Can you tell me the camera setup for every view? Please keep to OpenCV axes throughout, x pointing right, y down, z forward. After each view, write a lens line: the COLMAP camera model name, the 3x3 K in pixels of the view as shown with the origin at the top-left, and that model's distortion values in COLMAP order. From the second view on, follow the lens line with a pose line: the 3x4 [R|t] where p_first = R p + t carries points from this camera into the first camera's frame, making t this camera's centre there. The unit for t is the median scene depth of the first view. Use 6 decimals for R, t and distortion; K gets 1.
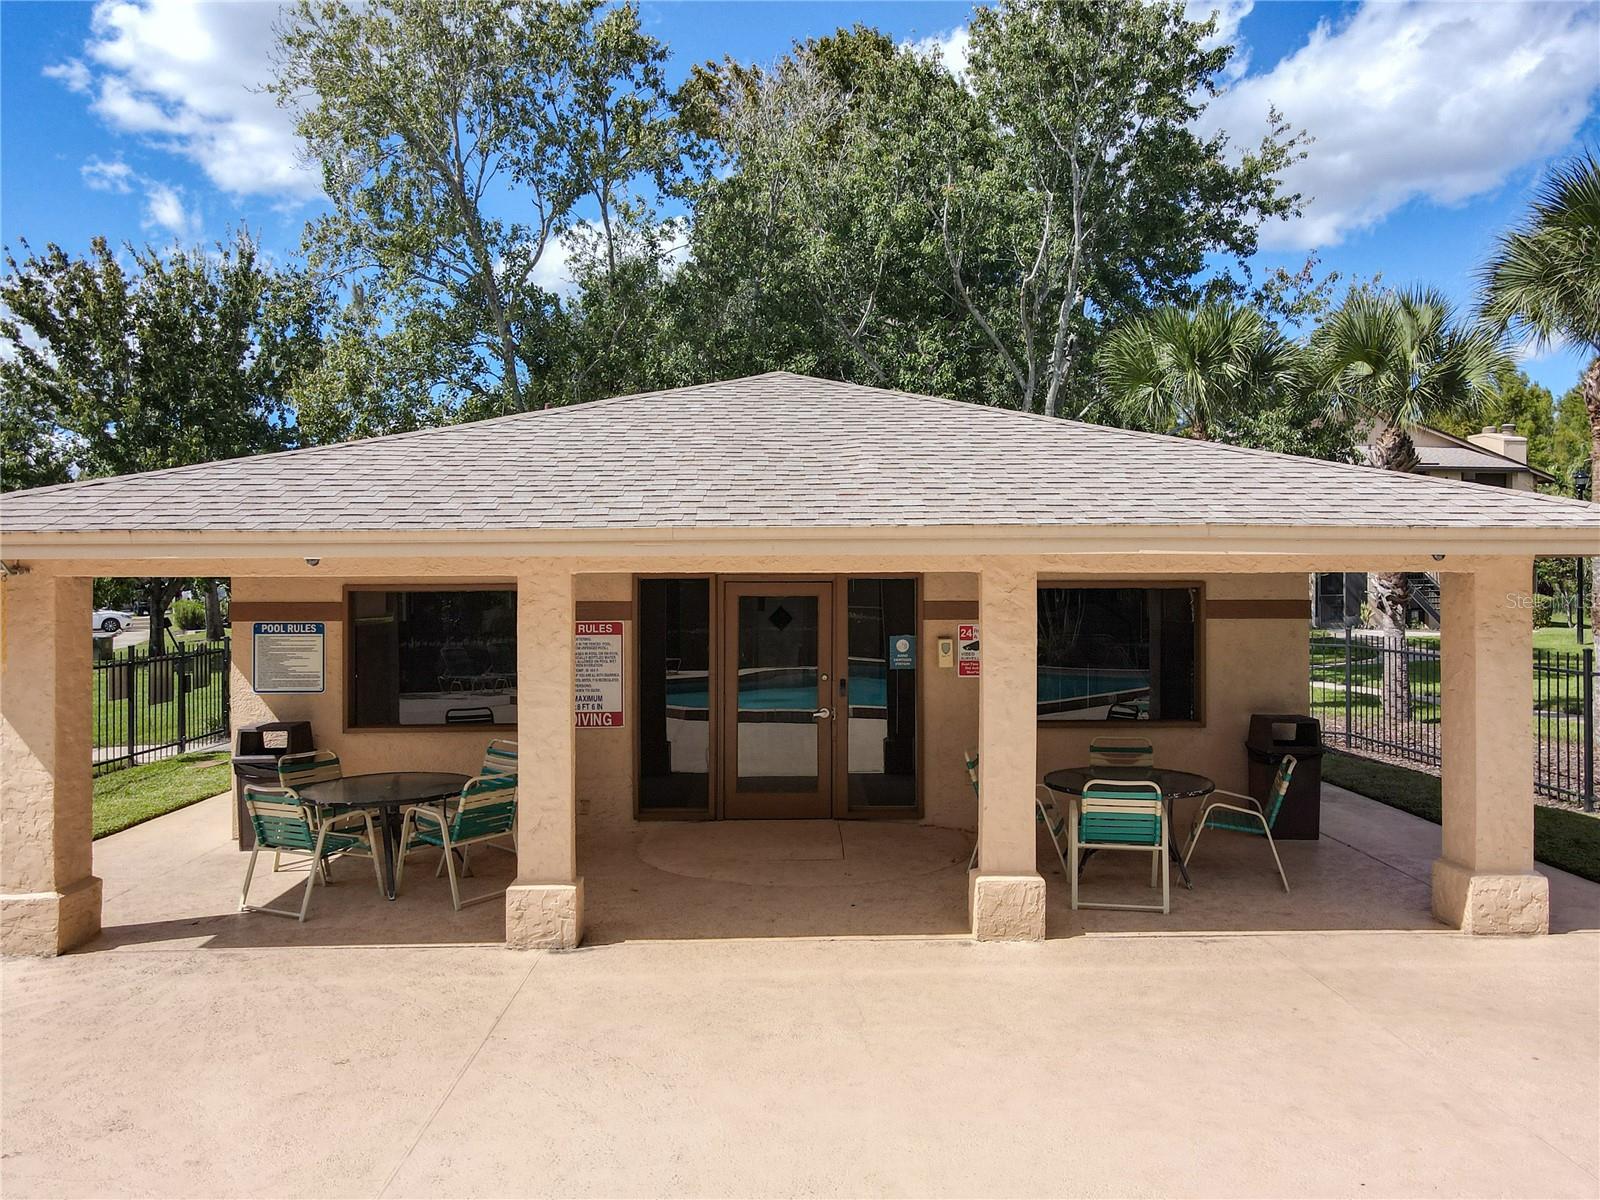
lens RADIAL K [[1252.0, 0, 817.0], [0, 1252.0, 527.1], [0, 0, 1]] dist [-0.025347, 0.083073]
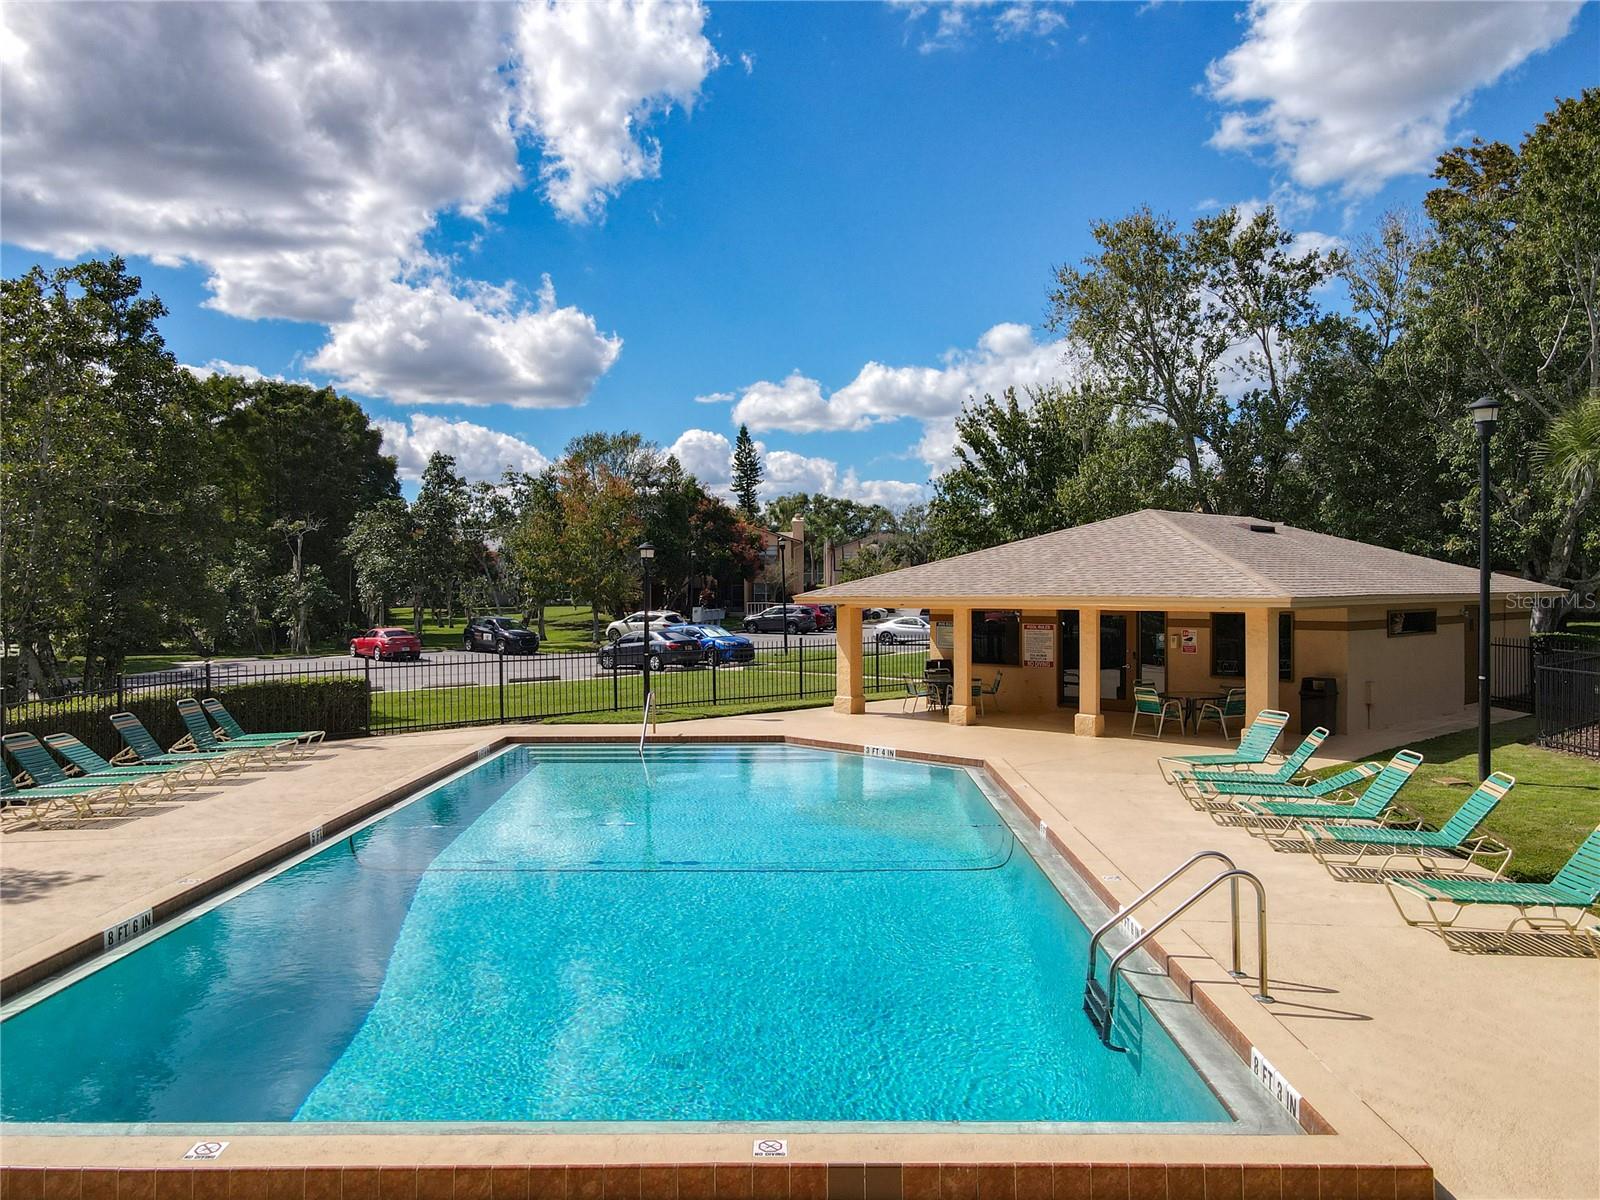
lens RADIAL K [[1252.0, 0, 817.0], [0, 1252.0, 527.1], [0, 0, 1]] dist [-0.025347, 0.083073]
pose [[0.696100, -0.027275, -0.717426, 1.285019], [0.036612, 0.999327, -0.002469, -0.126355], [0.717011, -0.024548, 0.696630, -1.052487]]
